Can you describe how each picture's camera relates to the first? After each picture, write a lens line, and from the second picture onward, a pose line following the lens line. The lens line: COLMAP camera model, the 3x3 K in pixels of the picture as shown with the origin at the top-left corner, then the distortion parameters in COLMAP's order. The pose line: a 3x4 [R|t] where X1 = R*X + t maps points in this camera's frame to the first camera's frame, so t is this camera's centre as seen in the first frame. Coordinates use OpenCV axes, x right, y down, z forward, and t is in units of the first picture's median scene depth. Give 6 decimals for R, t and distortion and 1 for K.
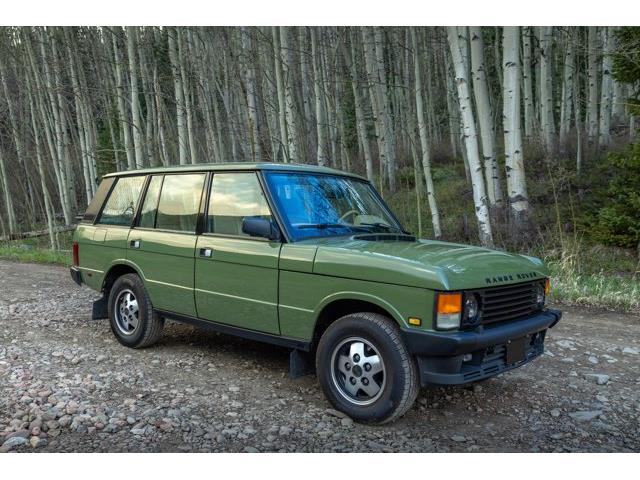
lens RADIAL K [[592.9, 0, 293.7], [0, 592.9, 249.5], [0, 0, 1]] dist [0.000337, -0.002787]
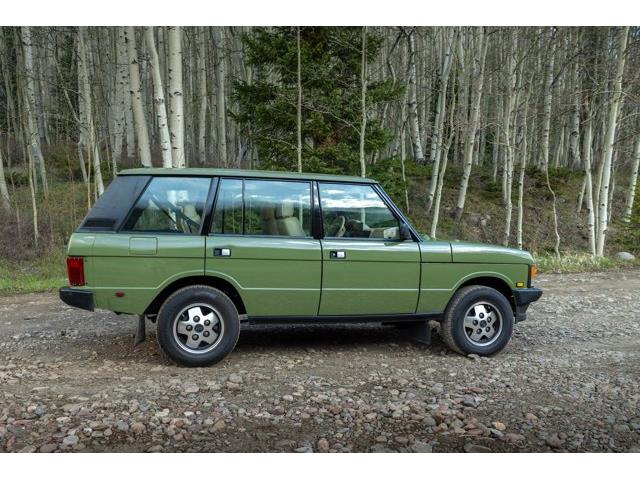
lens RADIAL K [[520.0, 0, 282.2], [0, 520.0, 237.3], [0, 0, 1]] dist [-0.000839, -0.002396]
pose [[0.568527, -0.035869, 0.821882, -1.110143], [0.044739, 0.998919, 0.012647, -0.048197], [-0.821447, 0.029580, 0.569517, 0.580179]]
